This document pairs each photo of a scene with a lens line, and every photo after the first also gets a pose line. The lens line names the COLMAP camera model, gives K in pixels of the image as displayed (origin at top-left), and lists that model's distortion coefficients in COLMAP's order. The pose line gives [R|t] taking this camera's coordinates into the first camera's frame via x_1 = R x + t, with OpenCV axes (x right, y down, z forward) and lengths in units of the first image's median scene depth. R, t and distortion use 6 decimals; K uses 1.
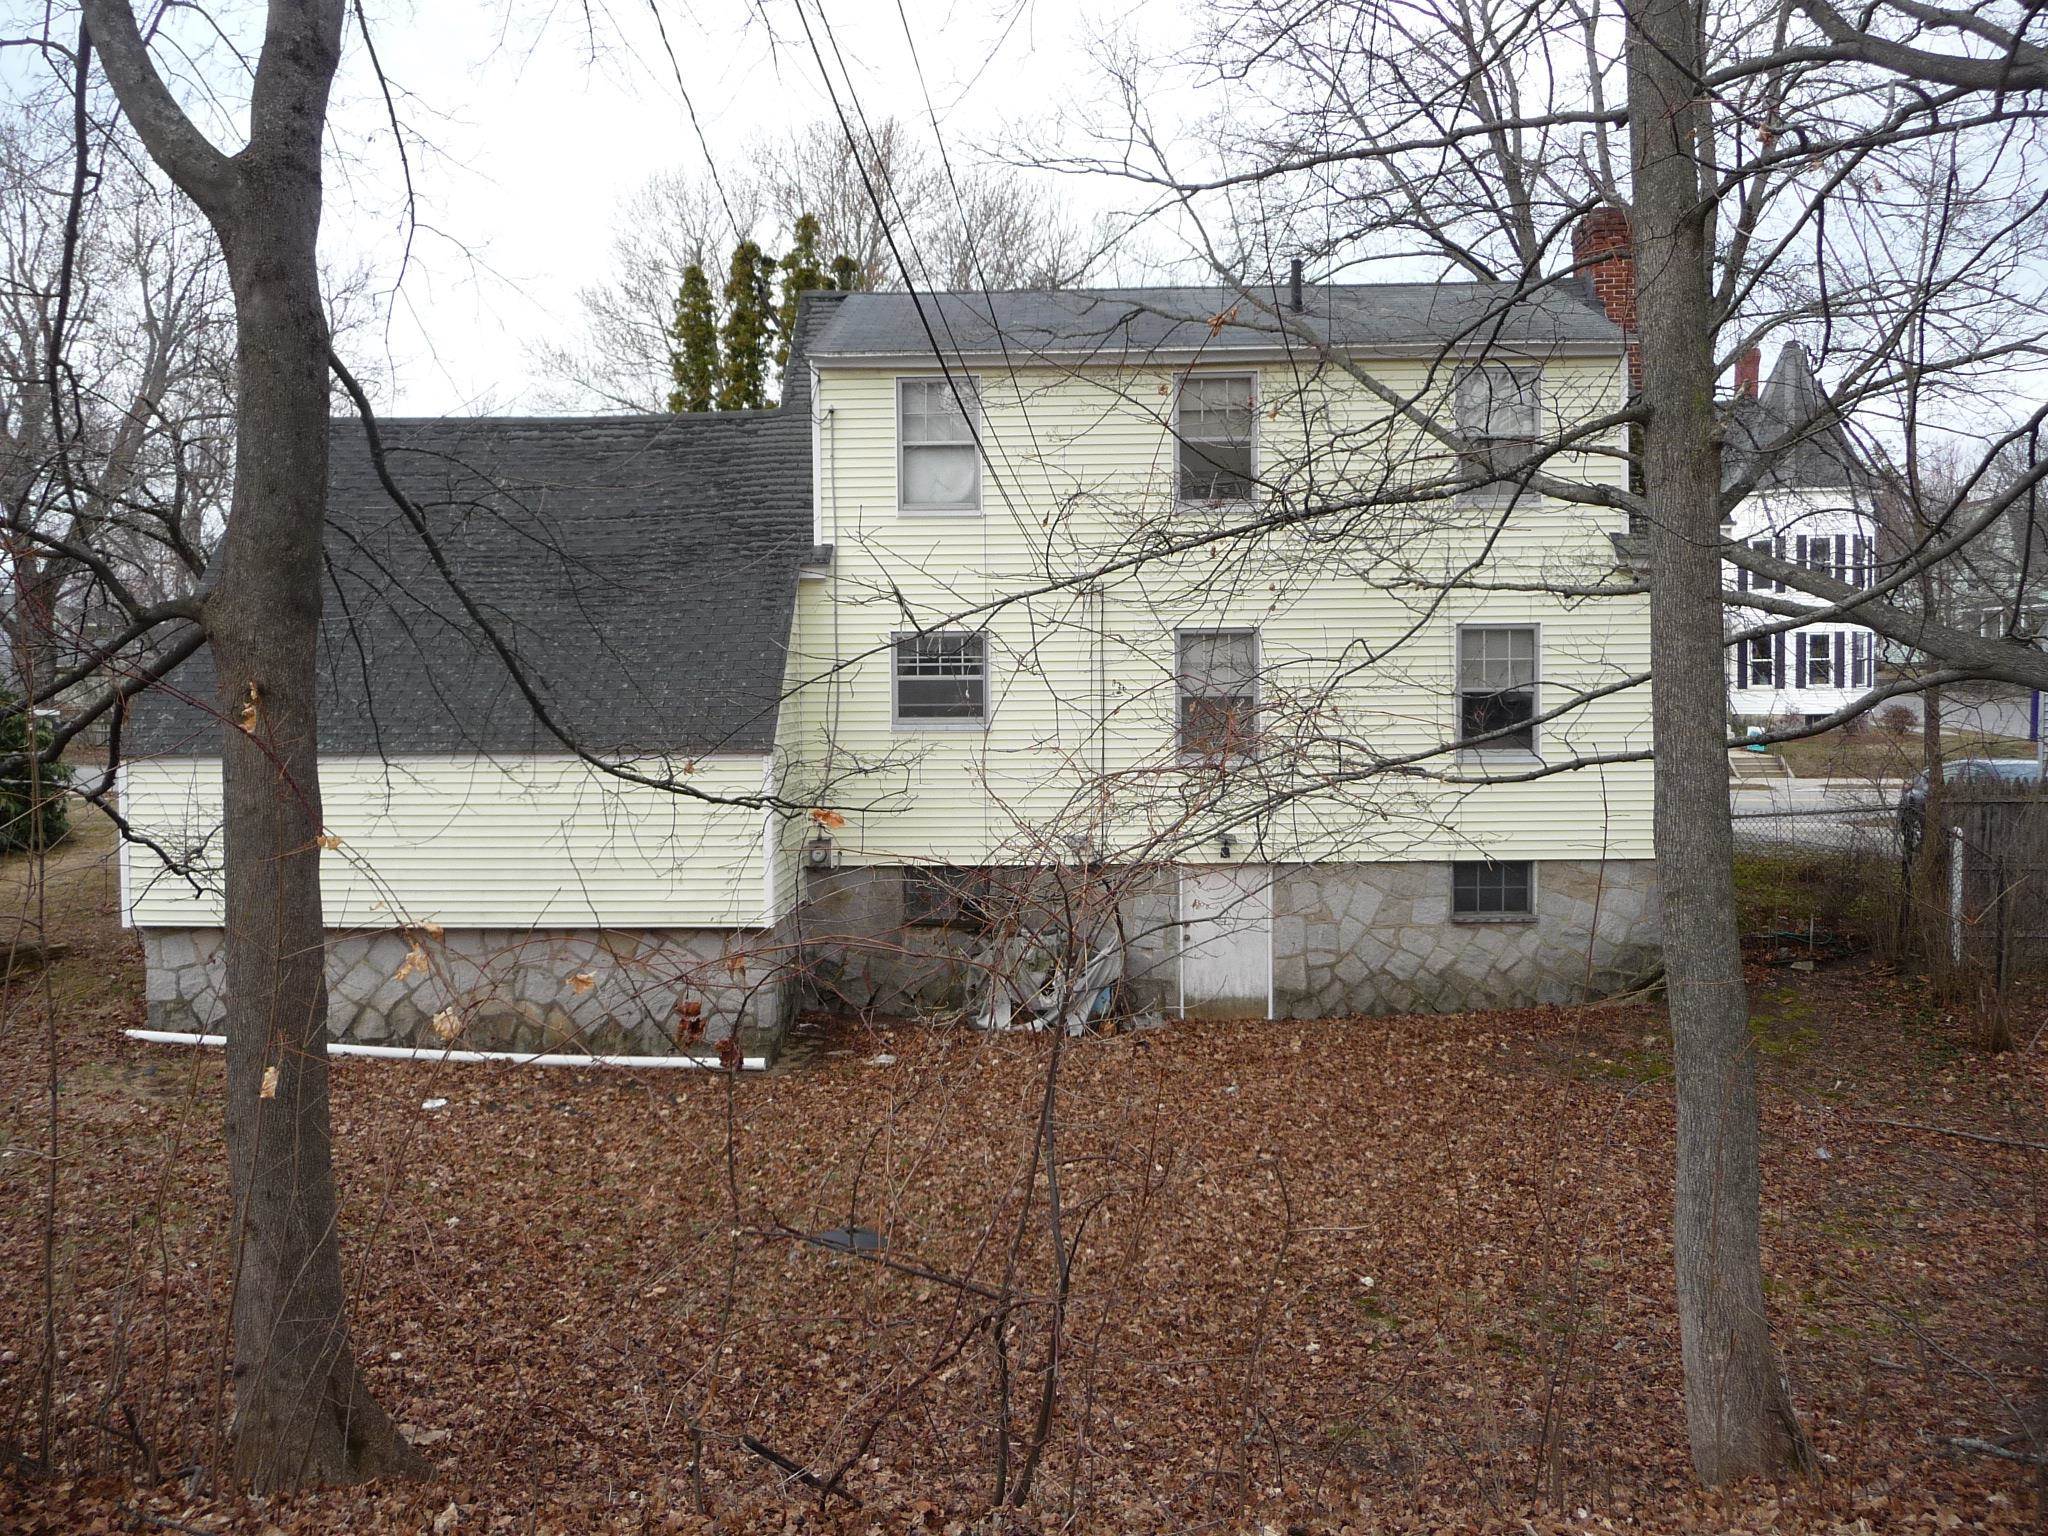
lens RADIAL K [[1705.1, 0, 1026.4], [0, 1705.1, 770.9], [0, 0, 1]] dist [-0.036603, 0.001241]
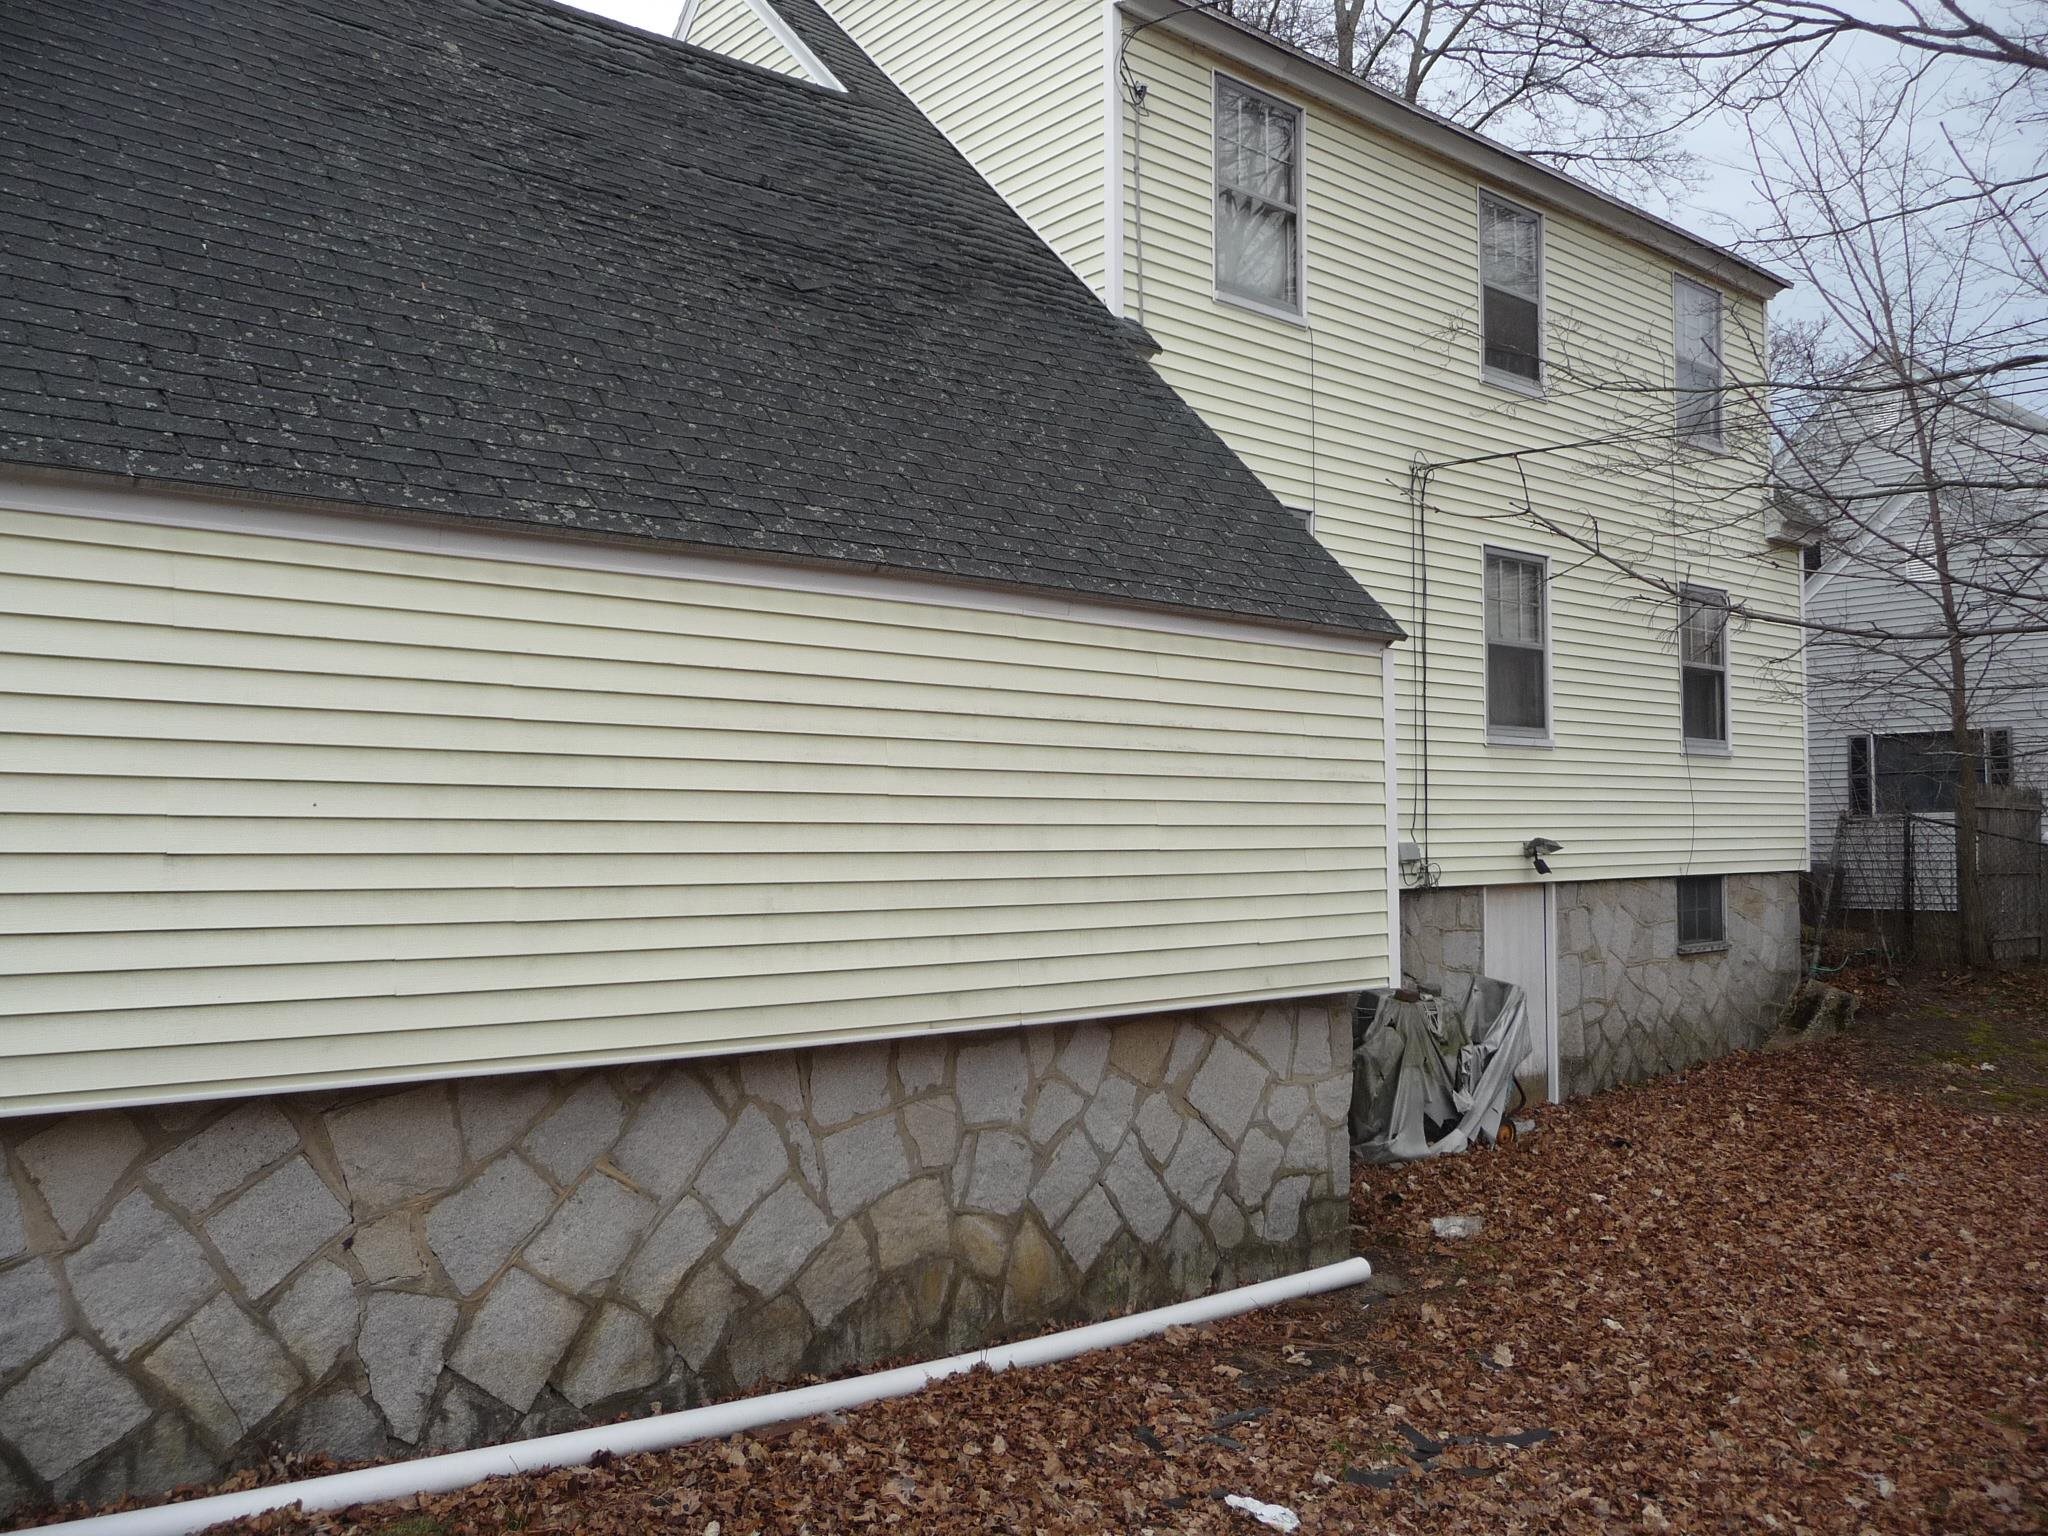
lens RADIAL K [[1705.1, 0, 1023.7], [0, 1705.1, 763.8], [0, 0, 1]] dist [-0.036603, 0.001241]
pose [[0.717230, 0.037791, 0.695811, -0.552236], [0.033028, 0.995563, -0.088115, 0.063208], [-0.696054, 0.086180, 0.712799, 0.674080]]
